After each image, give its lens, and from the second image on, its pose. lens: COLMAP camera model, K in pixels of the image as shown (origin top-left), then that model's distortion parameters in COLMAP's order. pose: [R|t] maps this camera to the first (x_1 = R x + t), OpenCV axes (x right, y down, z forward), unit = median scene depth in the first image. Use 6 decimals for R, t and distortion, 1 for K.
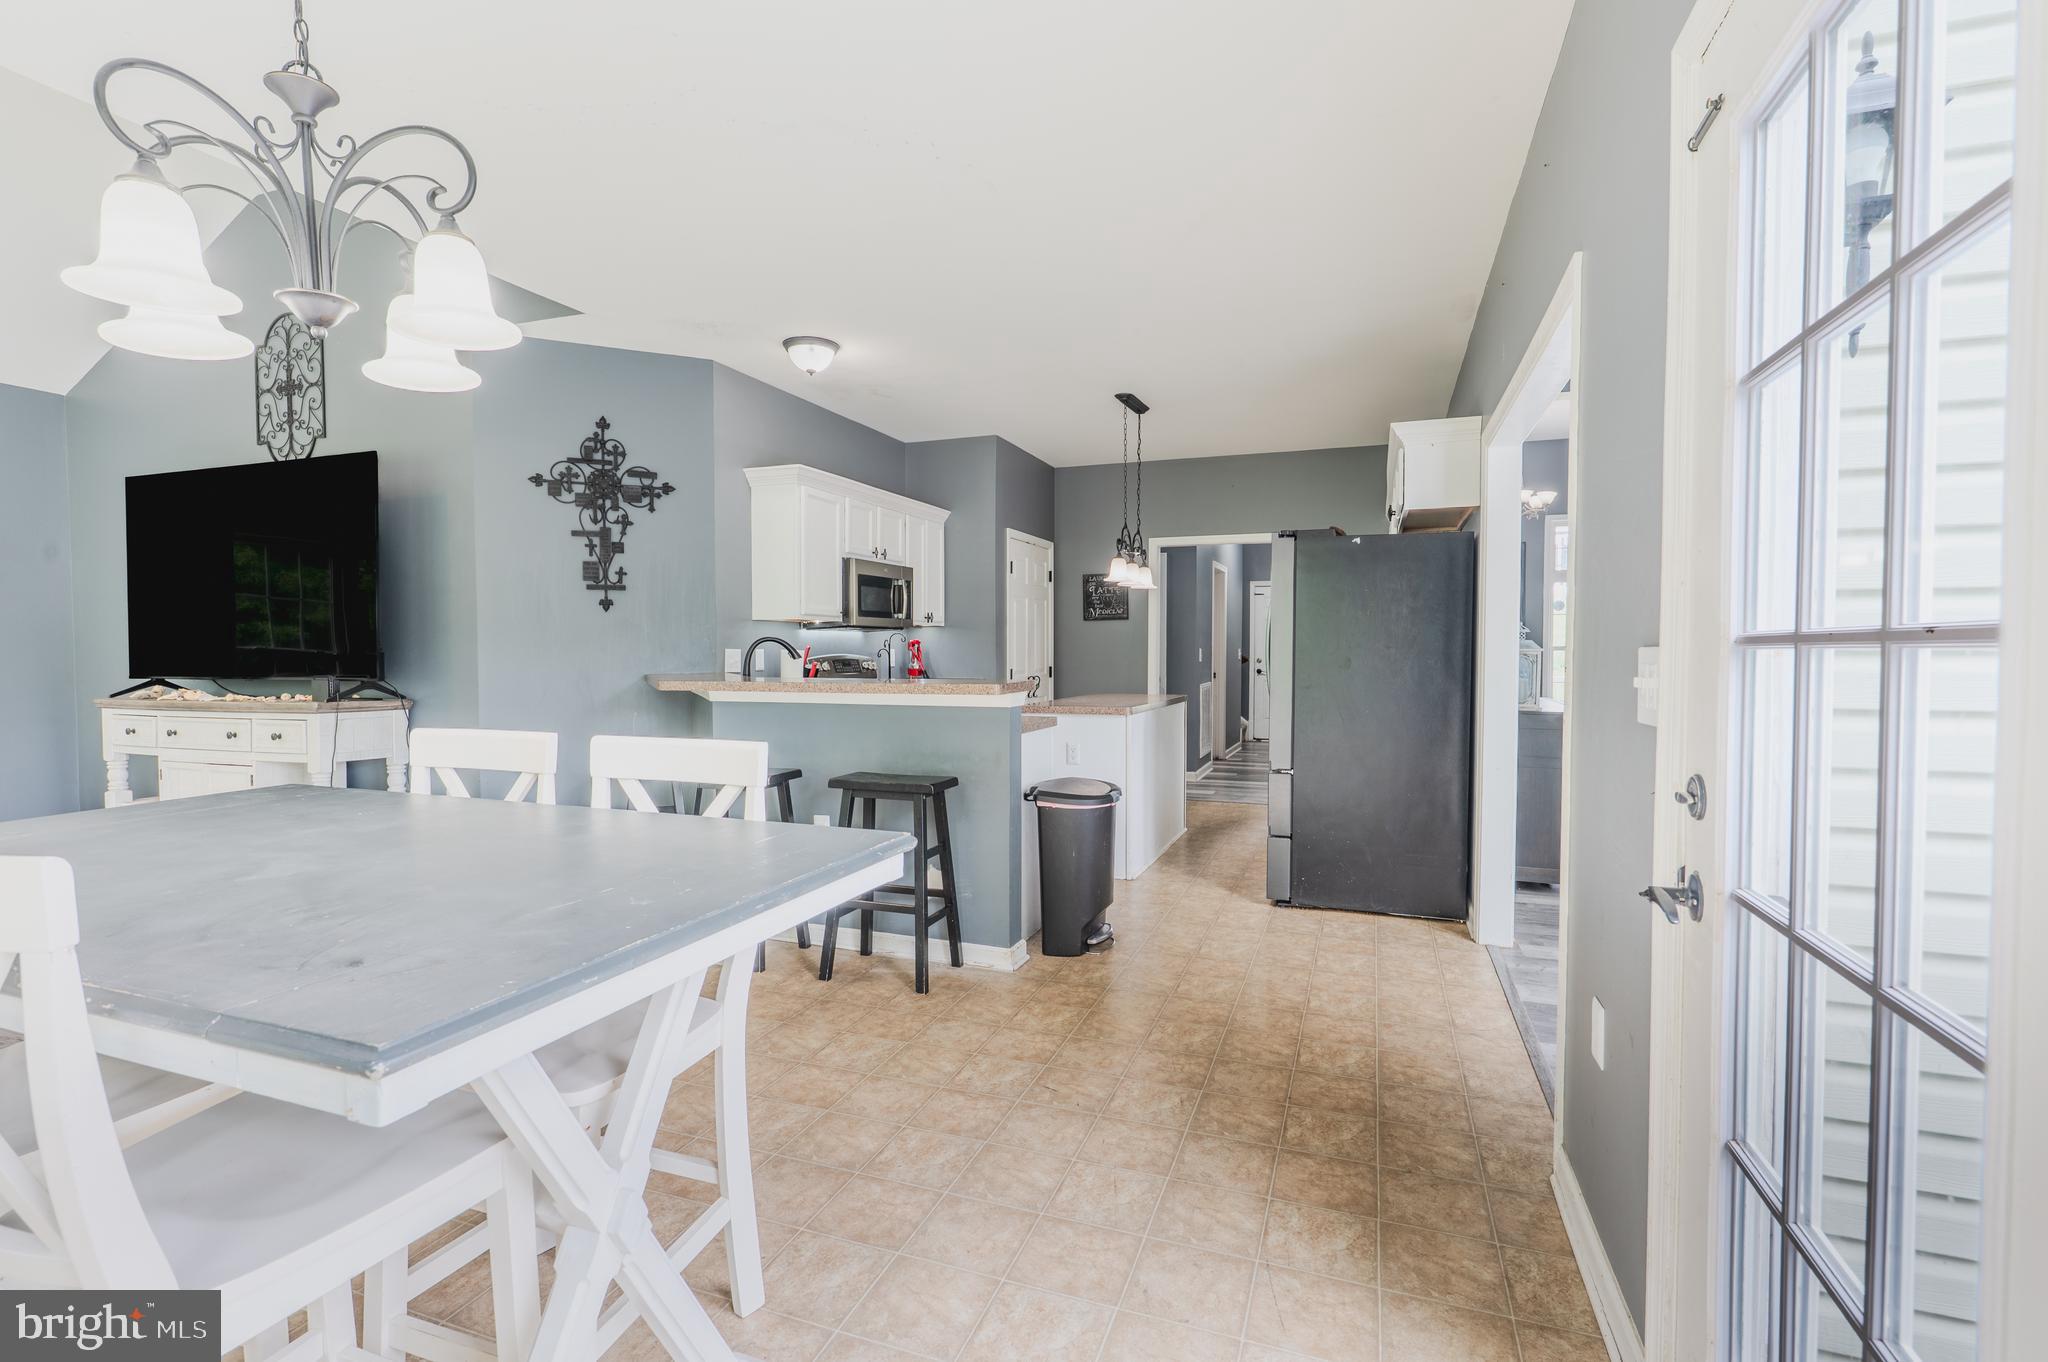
lens RADIAL K [[936.2, 0, 1022.8], [0, 936.2, 686.7], [0, 0, 1]] dist [-0.001675, 0.000444]
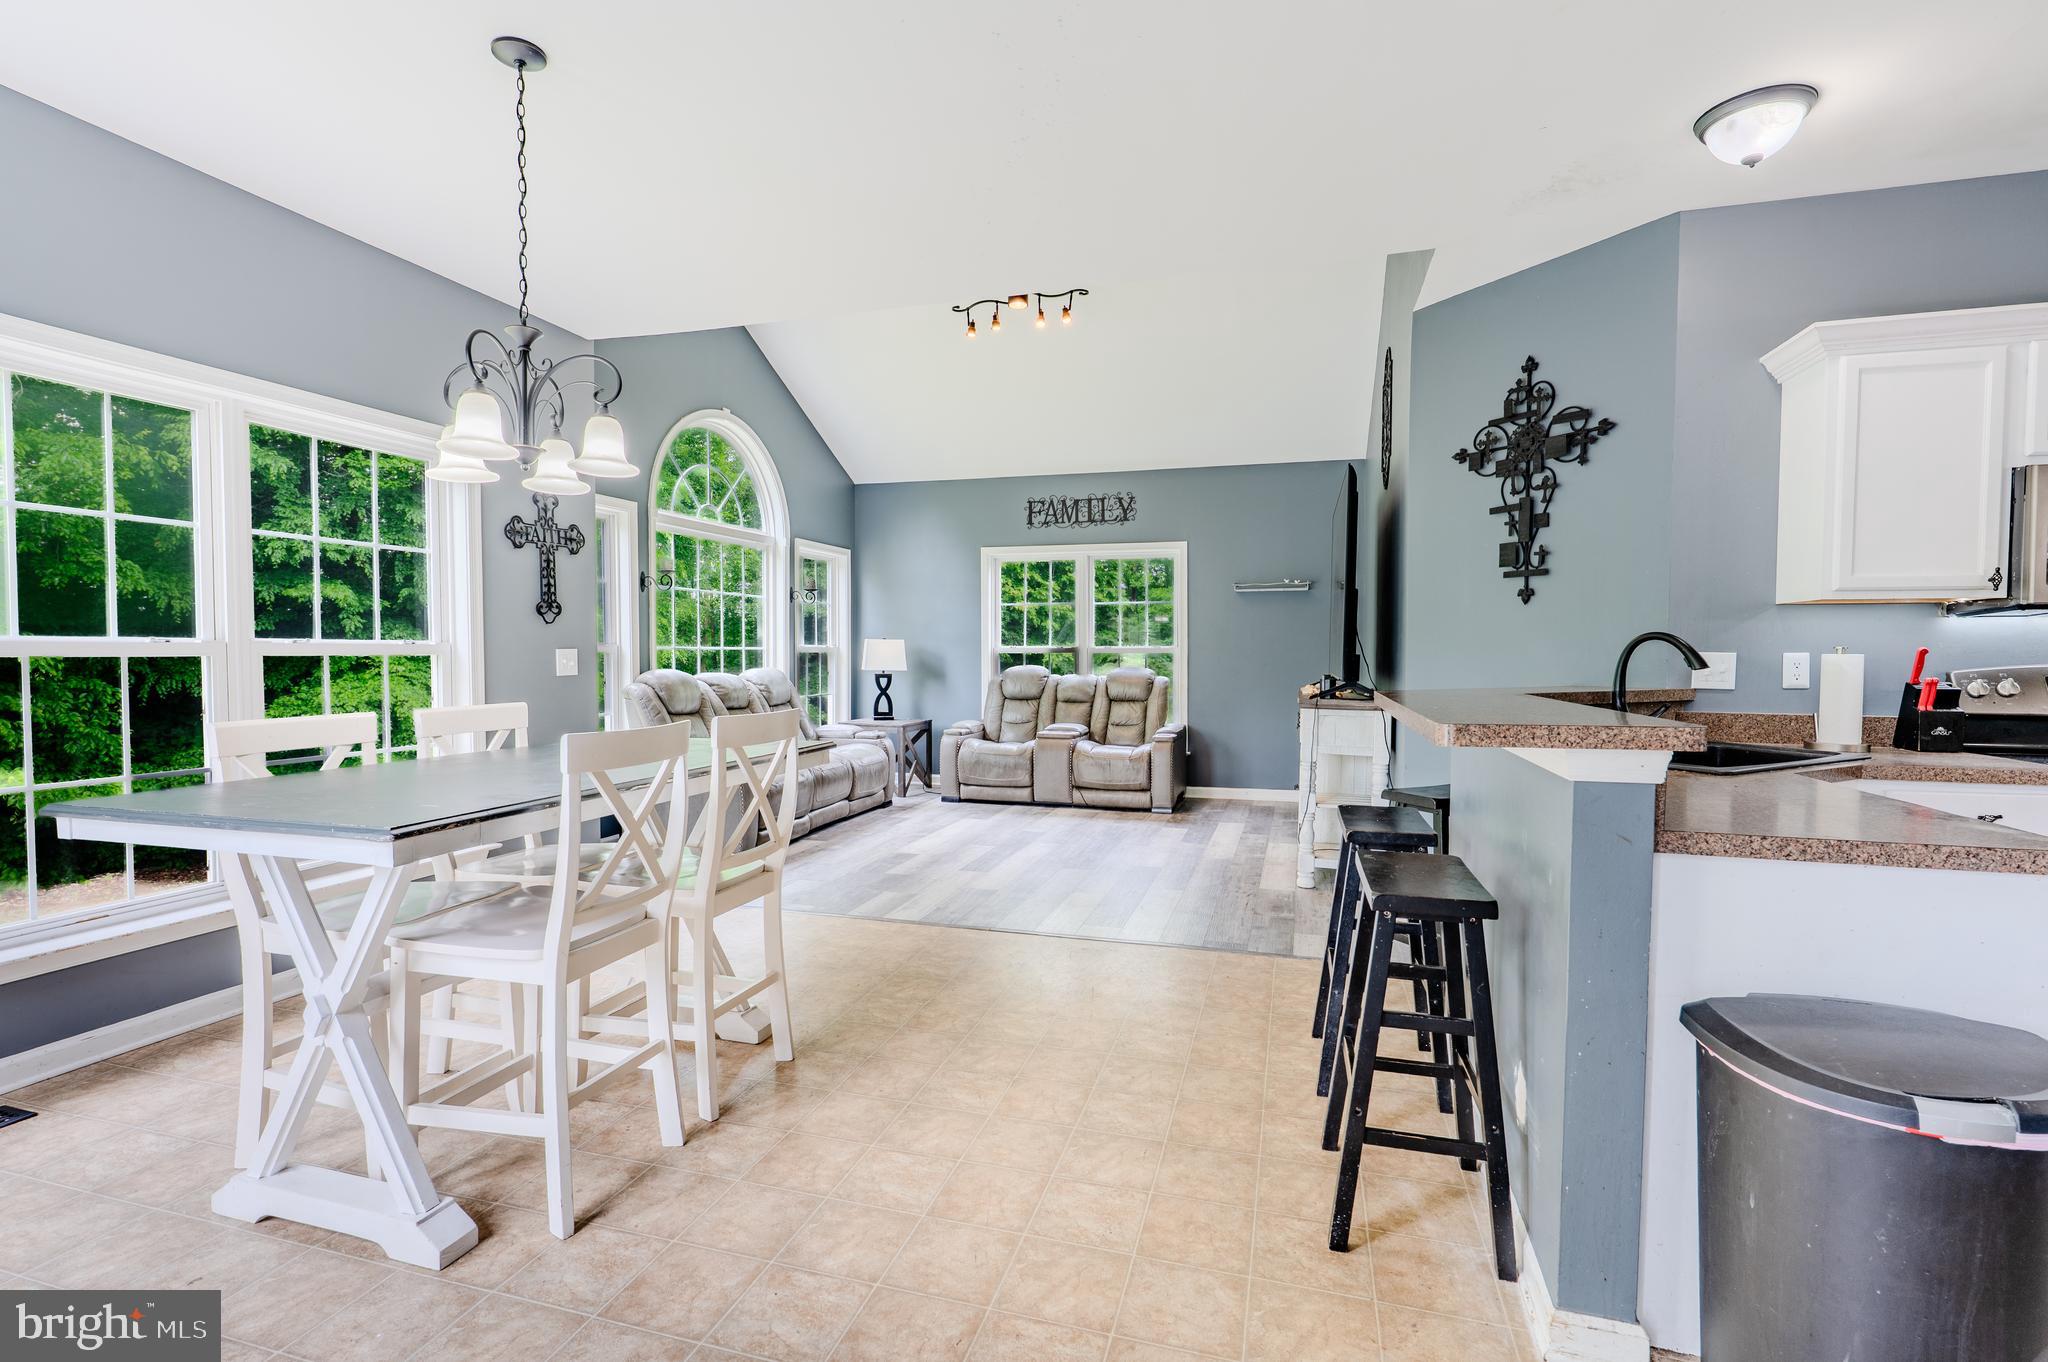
lens RADIAL K [[936.2, 0, 1030.4], [0, 936.2, 679.7], [0, 0, 1]] dist [-0.001675, 0.000444]
pose [[0.069612, 0.030328, -0.997113, 0.302836], [-0.042516, 0.998720, 0.027409, -0.020024], [0.996668, 0.040485, 0.070812, 0.516390]]
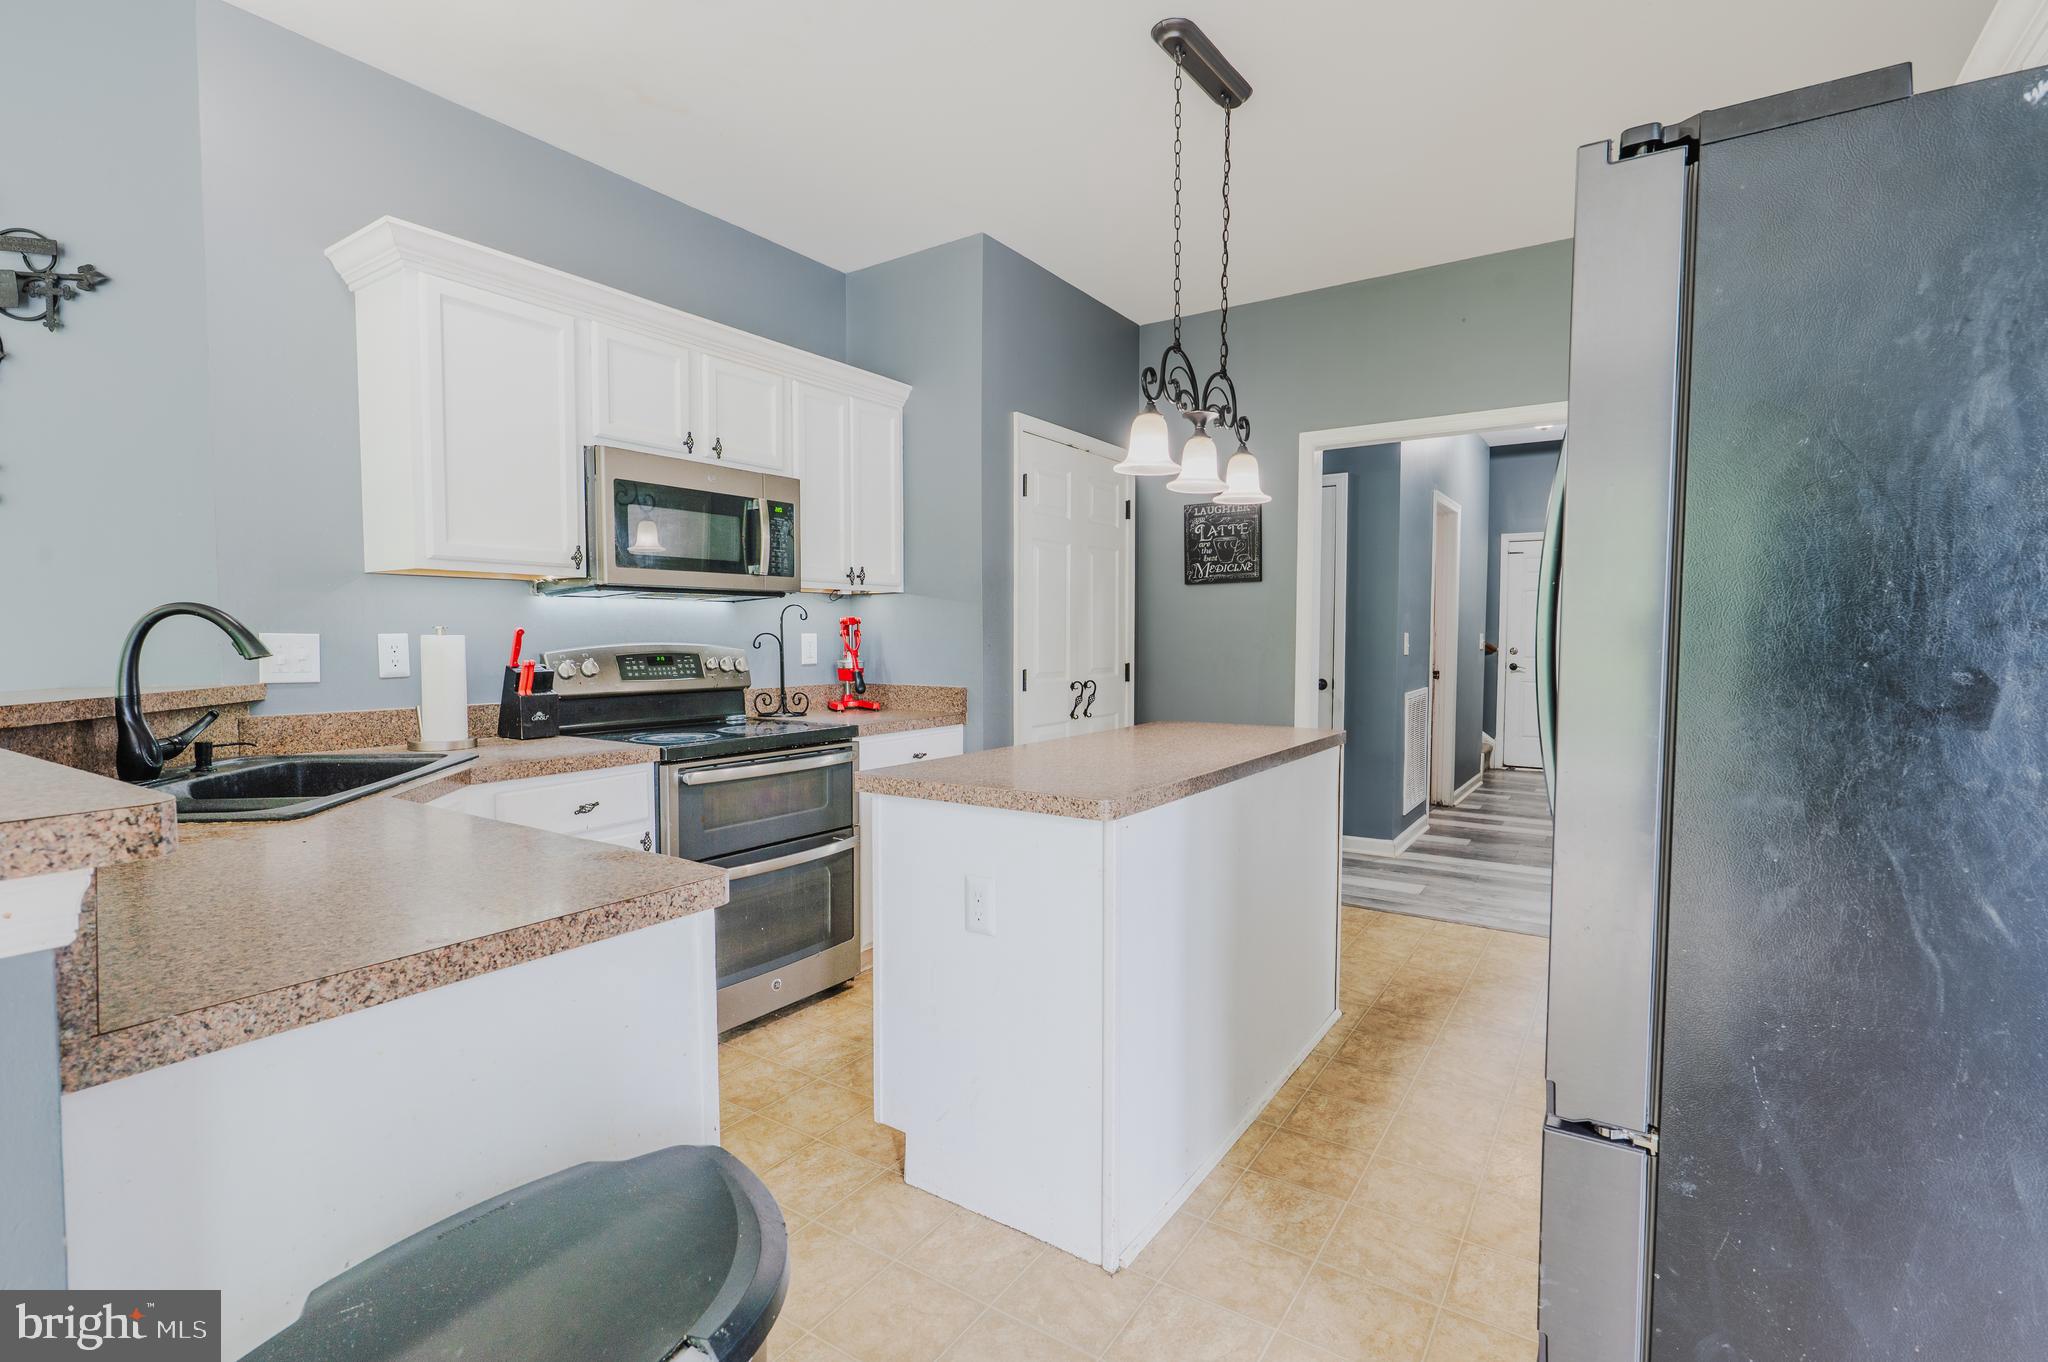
lens RADIAL K [[936.2, 0, 1022.1], [0, 936.2, 686.6], [0, 0, 1]] dist [-0.001675, 0.000444]
pose [[0.972214, 0.014113, -0.233670, 0.165738], [-0.010405, 0.999800, 0.017097, -0.026056], [0.233865, -0.014190, 0.972166, 0.656483]]
